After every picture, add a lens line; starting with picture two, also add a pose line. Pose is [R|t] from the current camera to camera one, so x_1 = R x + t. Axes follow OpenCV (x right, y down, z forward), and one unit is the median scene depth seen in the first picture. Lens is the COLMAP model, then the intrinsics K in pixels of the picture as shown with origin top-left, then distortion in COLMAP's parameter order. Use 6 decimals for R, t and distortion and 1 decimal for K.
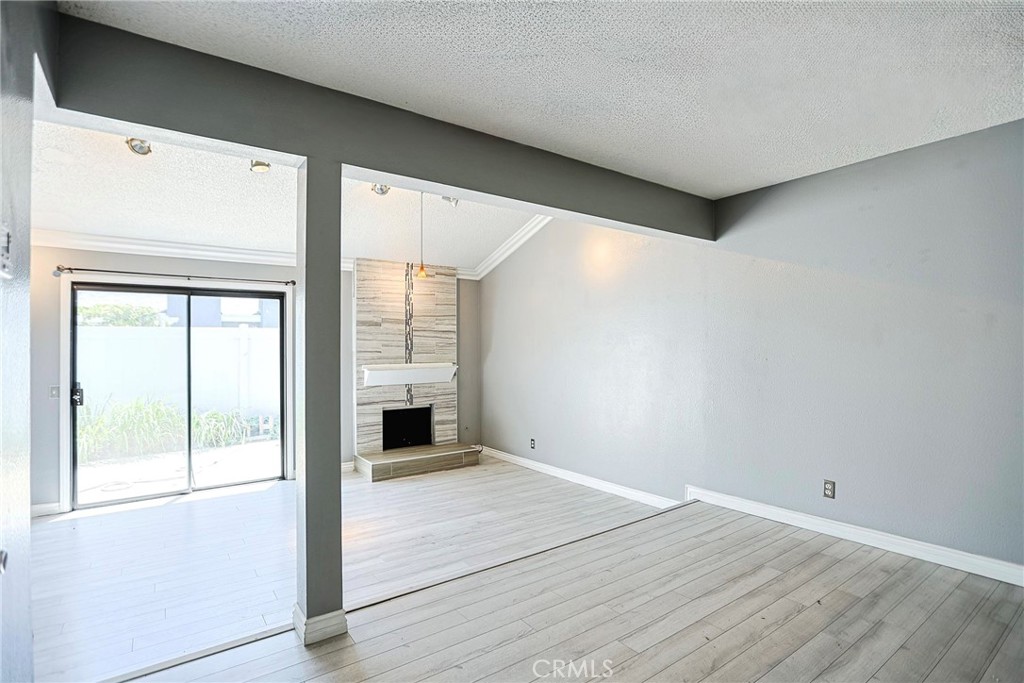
lens RADIAL K [[513.1, 0, 527.0], [0, 513.1, 344.2], [0, 0, 1]] dist [-0.051530, 0.018345]
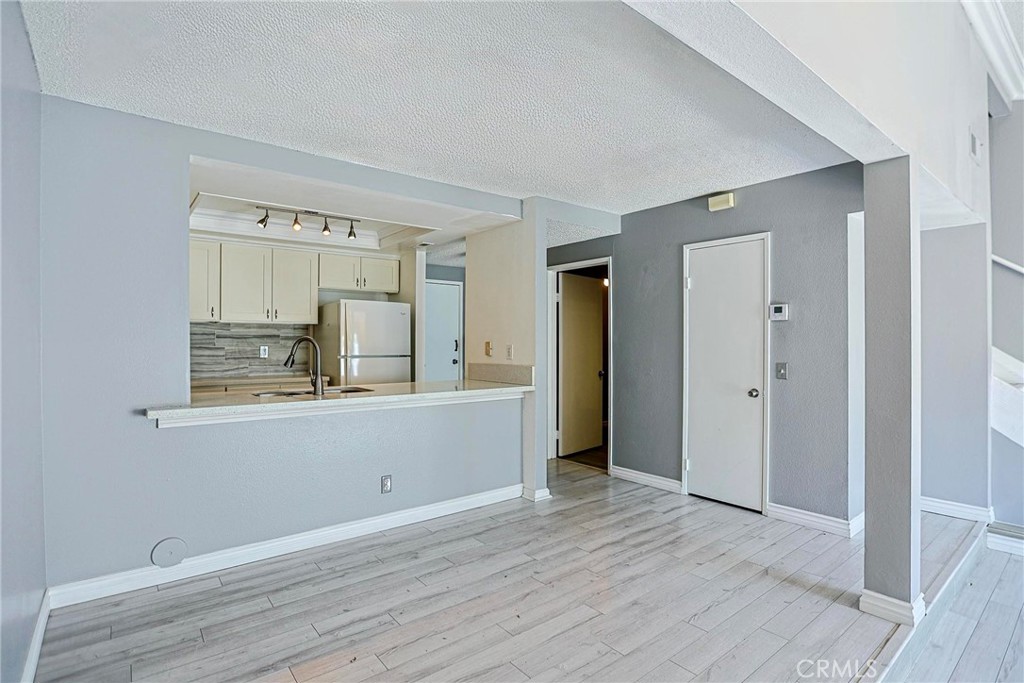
lens RADIAL K [[513.1, 0, 535.6], [0, 513.1, 340.0], [0, 0, 1]] dist [-0.051530, 0.018345]
pose [[-0.997710, 0.007487, -0.067217, 0.142595], [0.008016, 0.999939, -0.007604, 0.005807], [0.067156, -0.008125, -0.997709, 0.755151]]
